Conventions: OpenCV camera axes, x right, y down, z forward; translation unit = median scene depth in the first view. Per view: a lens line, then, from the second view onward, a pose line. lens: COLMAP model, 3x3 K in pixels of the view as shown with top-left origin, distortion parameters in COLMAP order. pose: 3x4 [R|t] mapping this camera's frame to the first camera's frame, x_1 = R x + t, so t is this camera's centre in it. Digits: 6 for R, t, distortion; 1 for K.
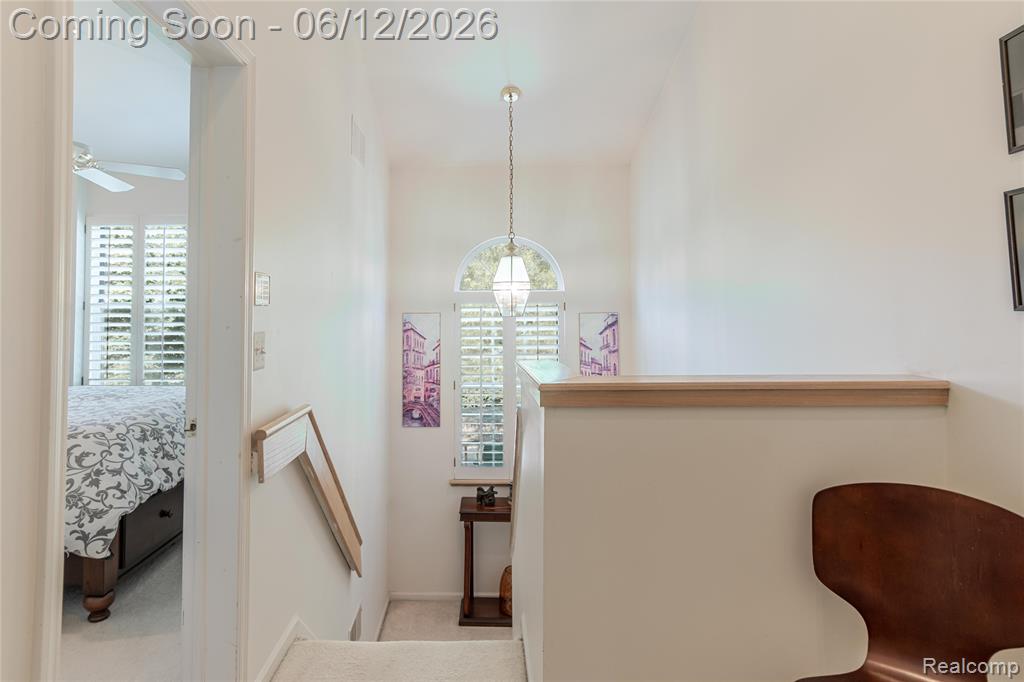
lens RADIAL K [[580.2, 0, 454.2], [0, 580.2, 282.5], [0, 0, 1]] dist [0.004215, 0.011034]
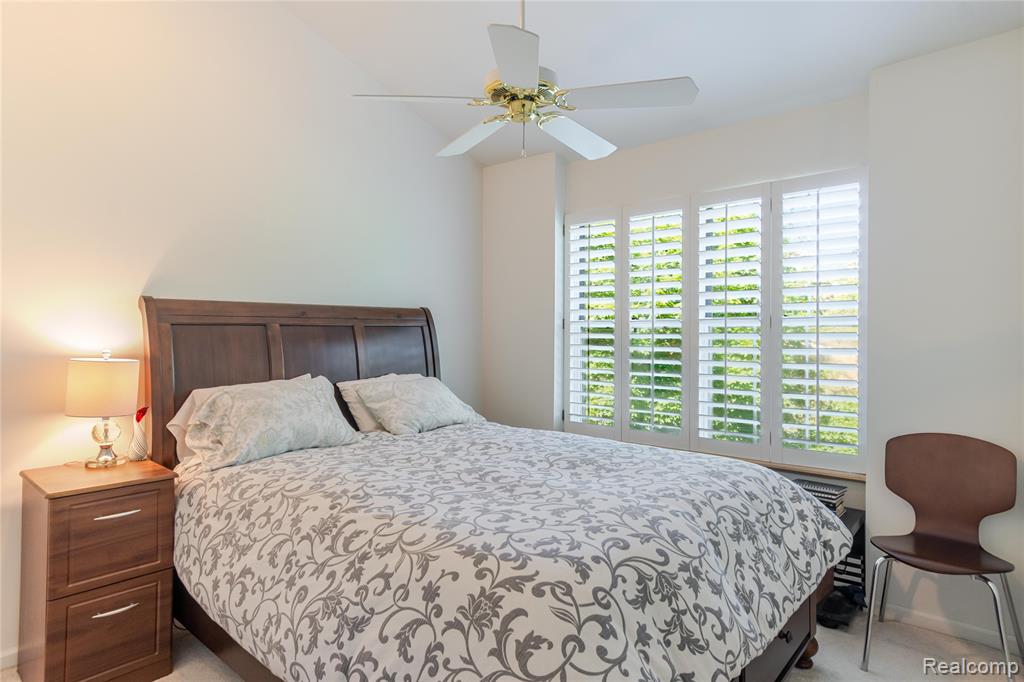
lens RADIAL K [[580.2, 0, 512.2], [0, 580.2, 337.4], [0, 0, 1]] dist [0.004215, 0.011034]
pose [[0.777761, 0.016489, -0.628343, -0.315303], [0.020325, 0.998473, 0.051359, 0.027551], [0.628231, -0.052716, 0.776239, 0.562599]]
